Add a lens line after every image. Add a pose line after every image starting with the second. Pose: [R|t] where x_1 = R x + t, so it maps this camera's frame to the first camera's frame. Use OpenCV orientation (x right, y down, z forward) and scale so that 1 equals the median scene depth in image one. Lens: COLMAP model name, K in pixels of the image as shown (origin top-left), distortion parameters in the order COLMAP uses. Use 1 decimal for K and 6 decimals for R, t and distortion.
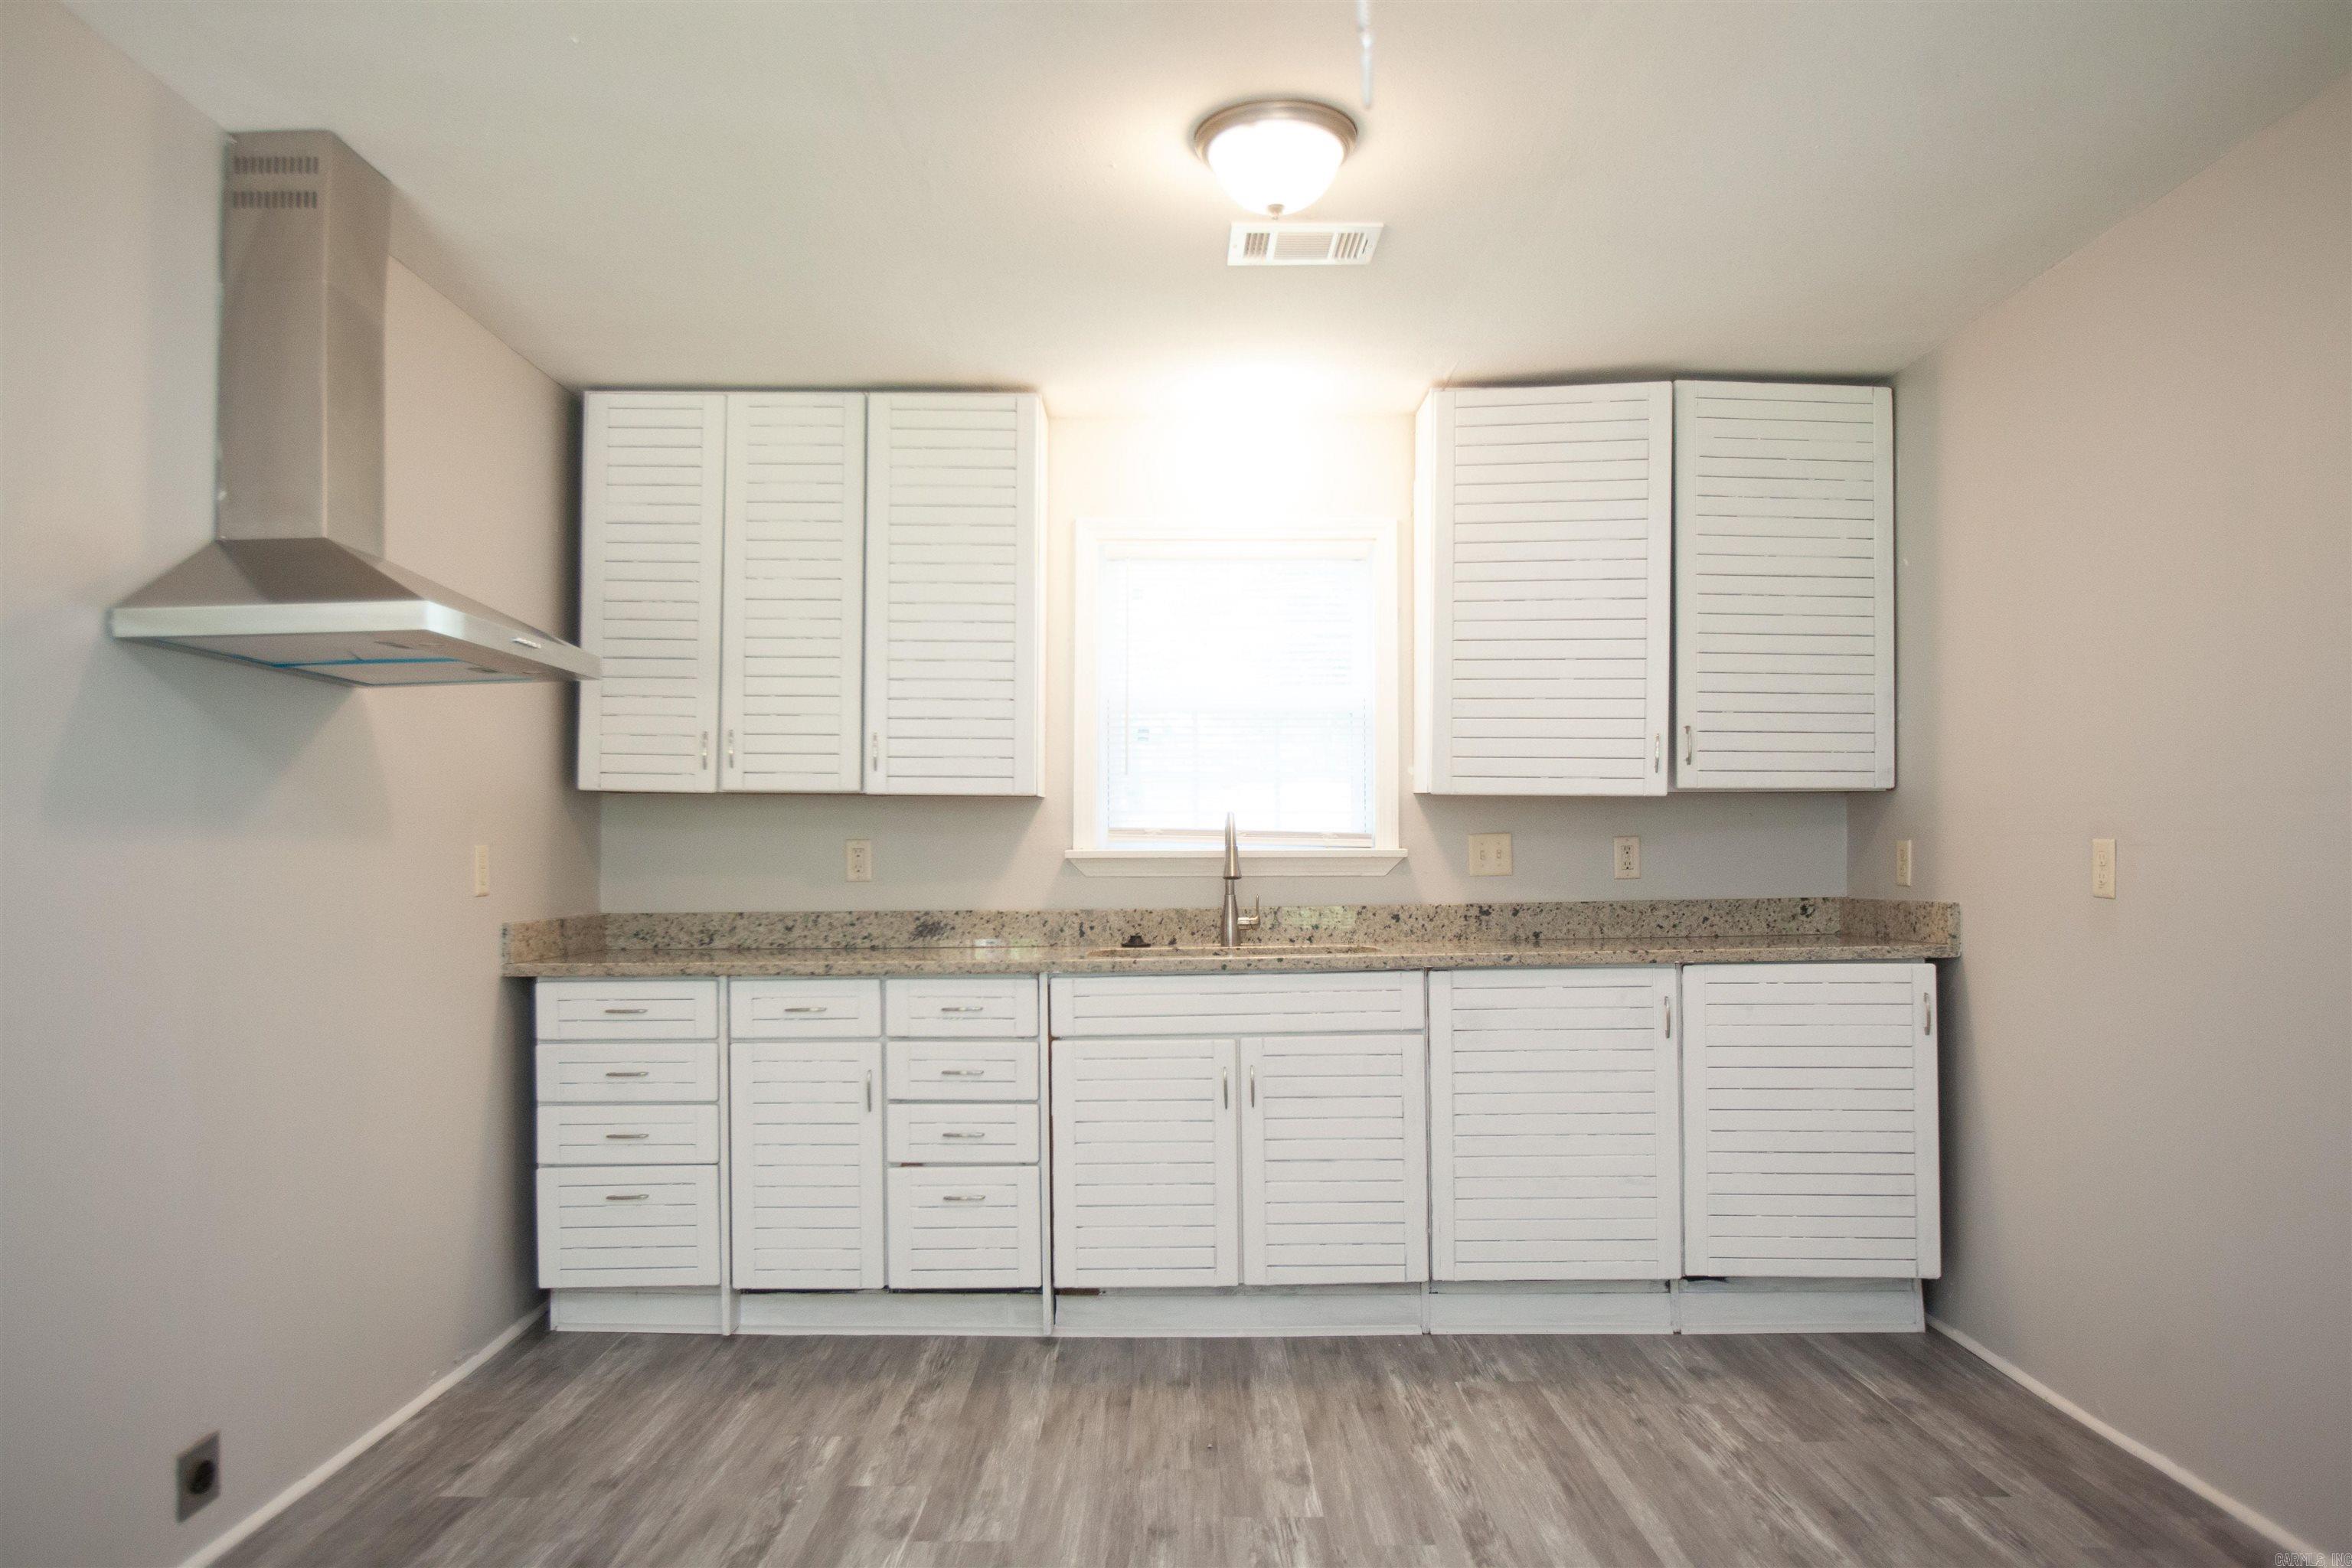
lens RADIAL K [[1591.4, 0, 1173.3], [0, 1591.4, 816.1], [0, 0, 1]] dist [-0.057514, 0.097134]
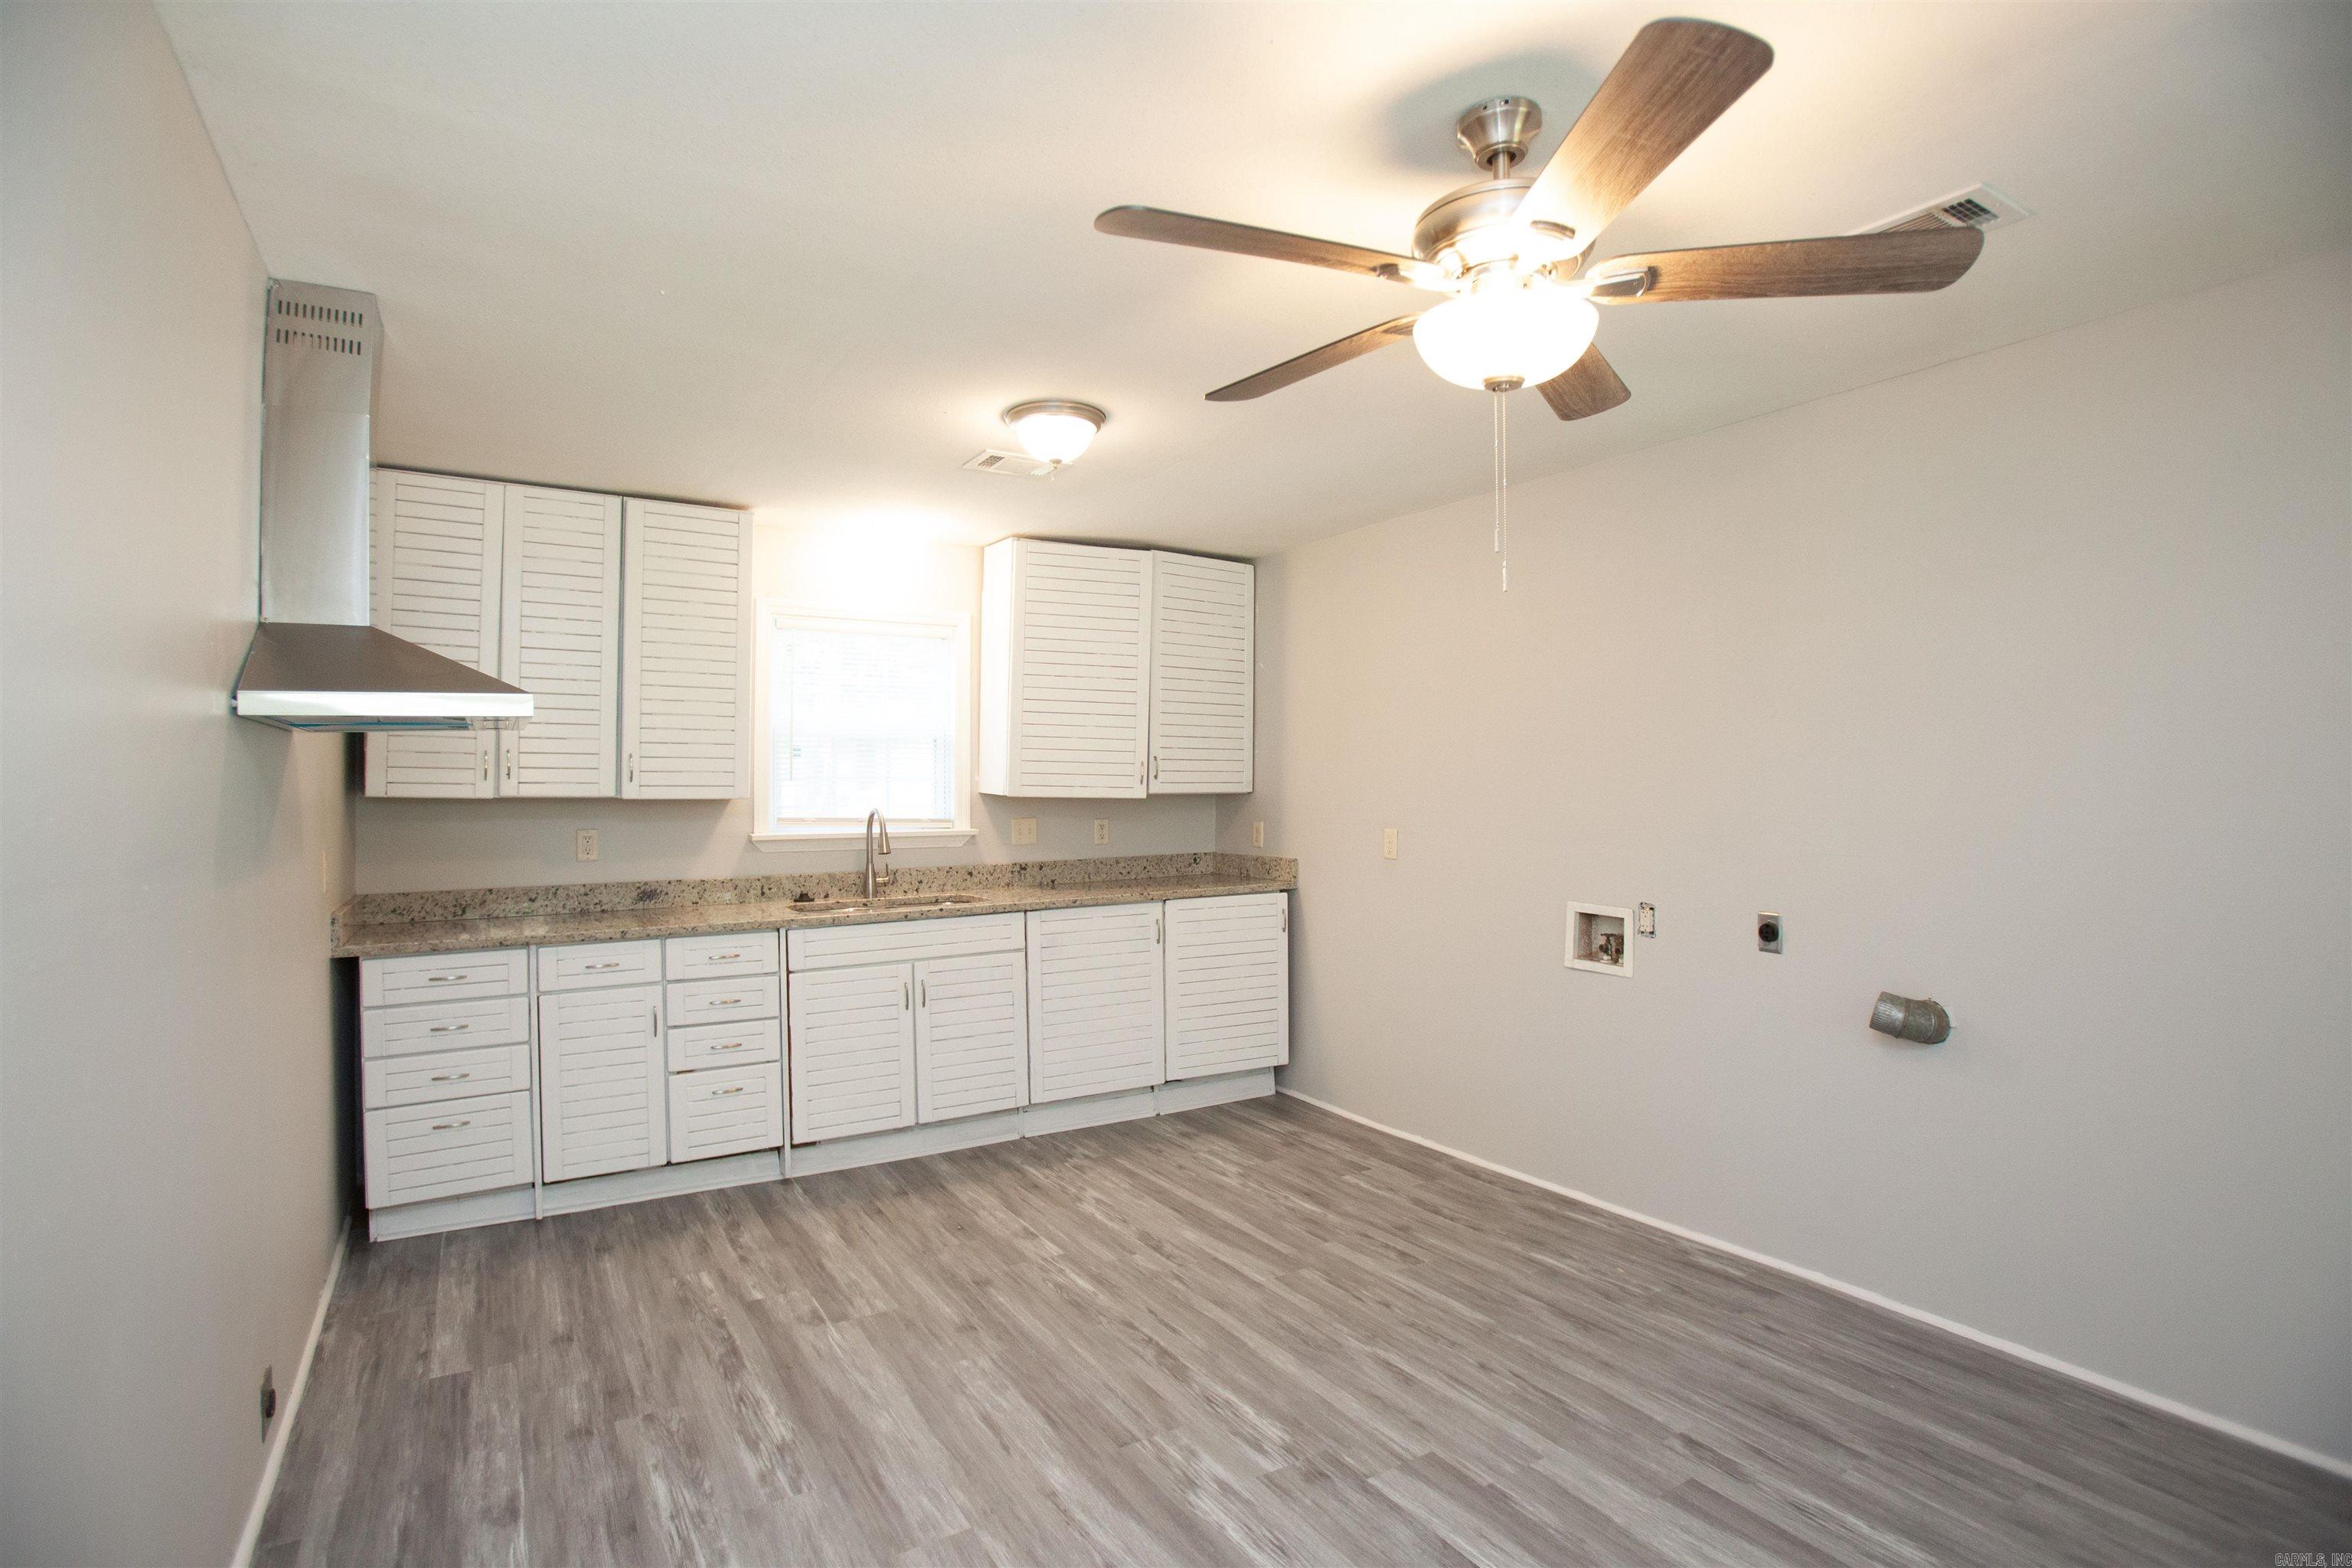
lens RADIAL K [[1114.2, 0, 1176.0], [0, 1114.2, 784.0], [0, 0, 1]] dist [-0.075869, 0.047634]
pose [[0.859555, 0.002735, 0.511035, -0.265297], [-0.011590, 0.999833, 0.014143, -0.045251], [-0.510911, -0.018080, 0.859443, -0.030605]]
